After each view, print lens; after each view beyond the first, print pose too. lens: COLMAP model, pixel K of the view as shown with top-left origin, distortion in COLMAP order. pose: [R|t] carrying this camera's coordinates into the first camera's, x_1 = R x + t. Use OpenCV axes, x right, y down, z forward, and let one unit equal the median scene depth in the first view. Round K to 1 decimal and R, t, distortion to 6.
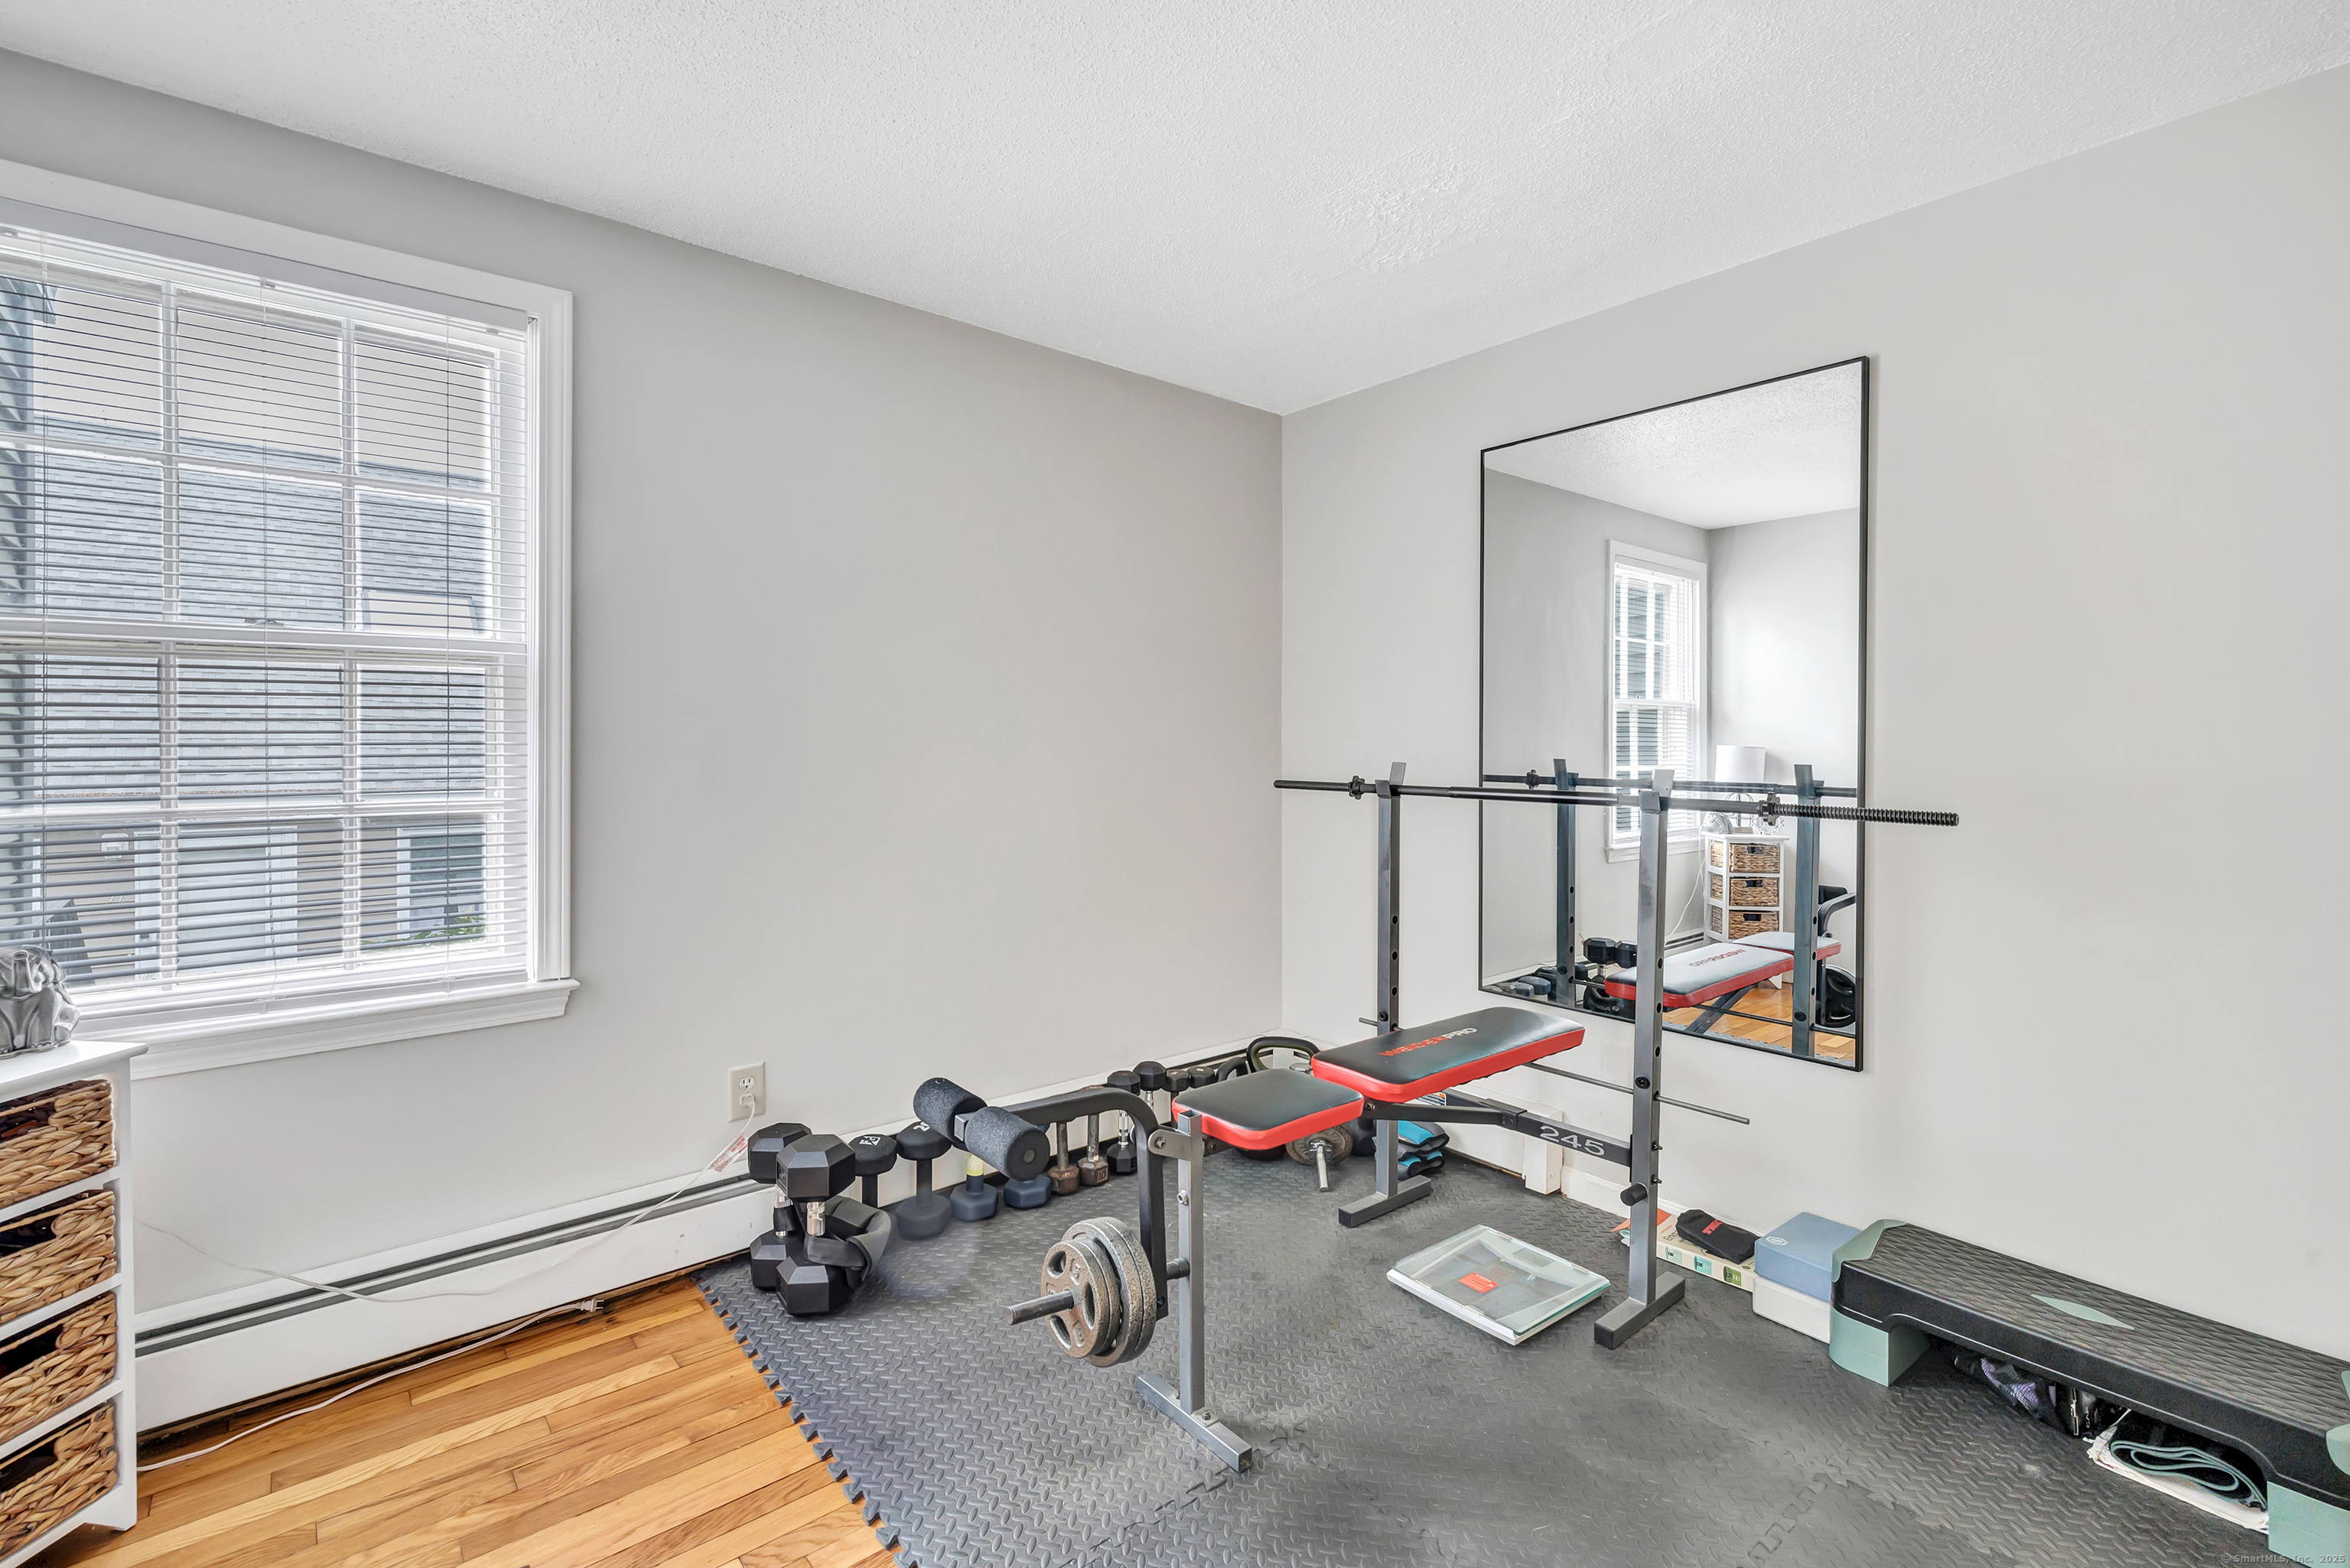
lens RADIAL K [[1035.1, 0, 1188.8], [0, 1035.1, 749.4], [0, 0, 1]] dist [-0.000290, -0.000643]
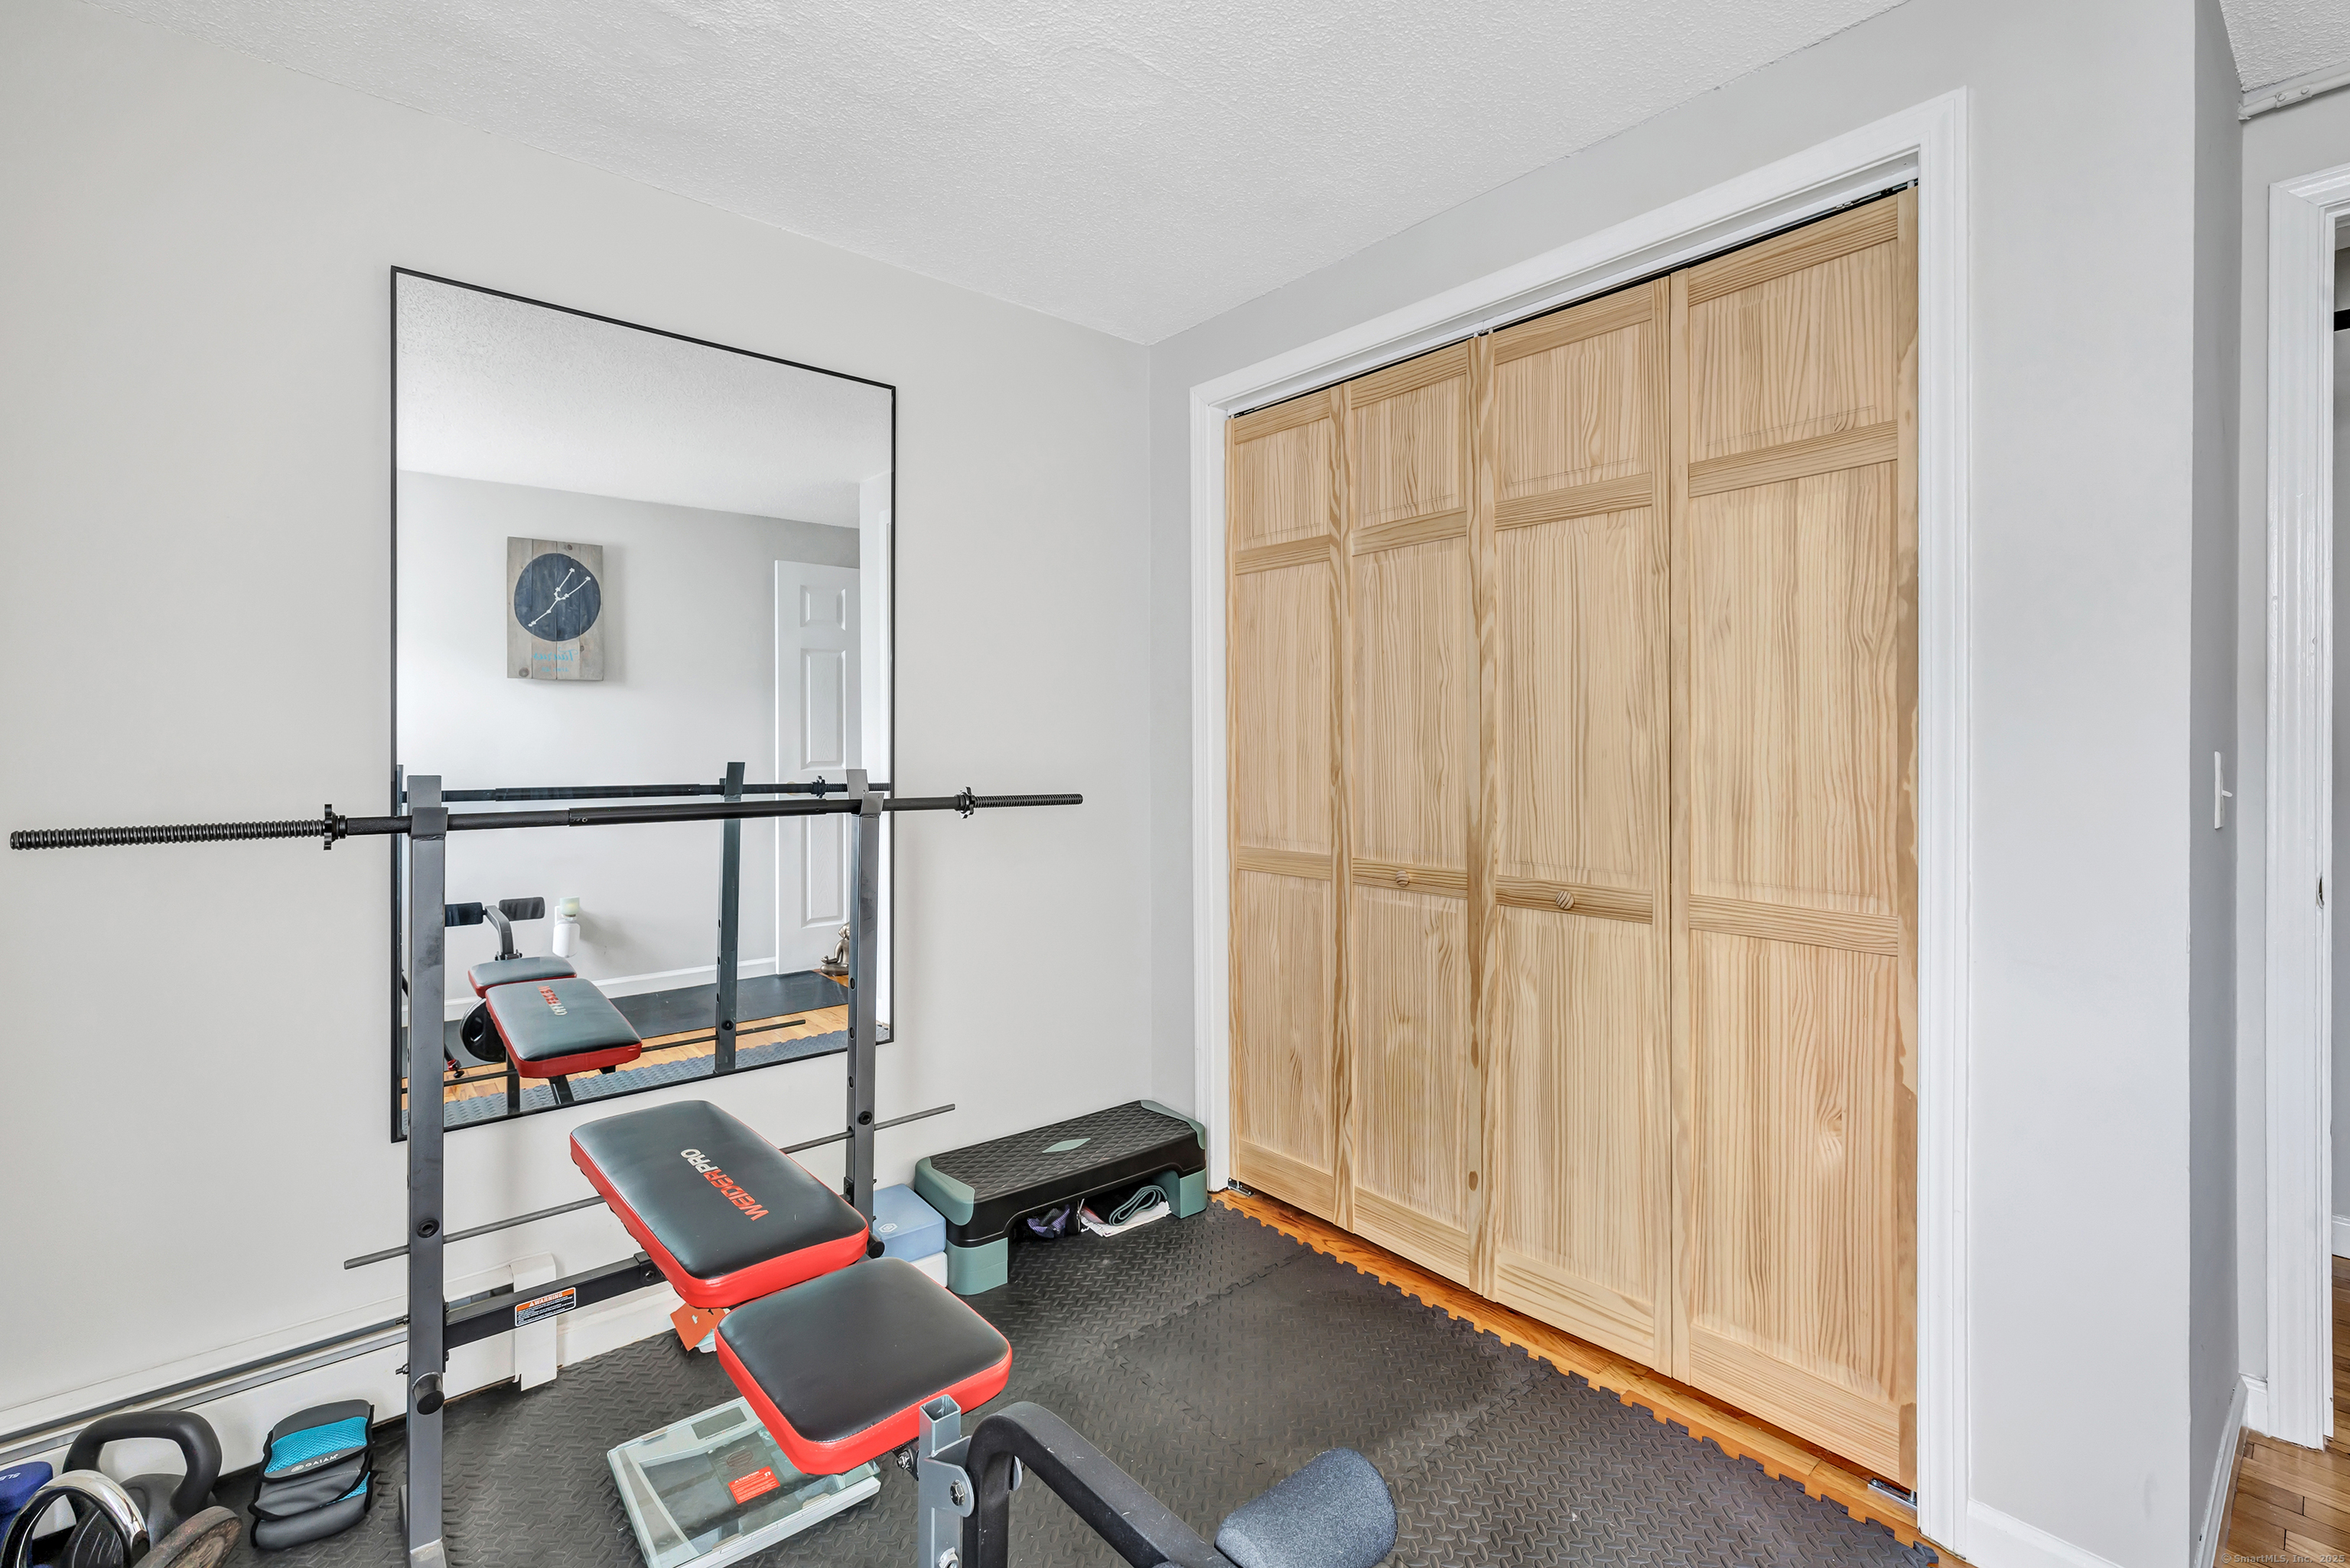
lens RADIAL K [[1035.1, 0, 1183.0], [0, 1035.1, 745.2], [0, 0, 1]] dist [-0.000290, -0.000643]
pose [[-0.009316, -0.005295, 0.999943, -0.502332], [0.007901, 0.999954, 0.005368, -0.005375], [-0.999925, 0.007951, -0.009274, 0.790576]]
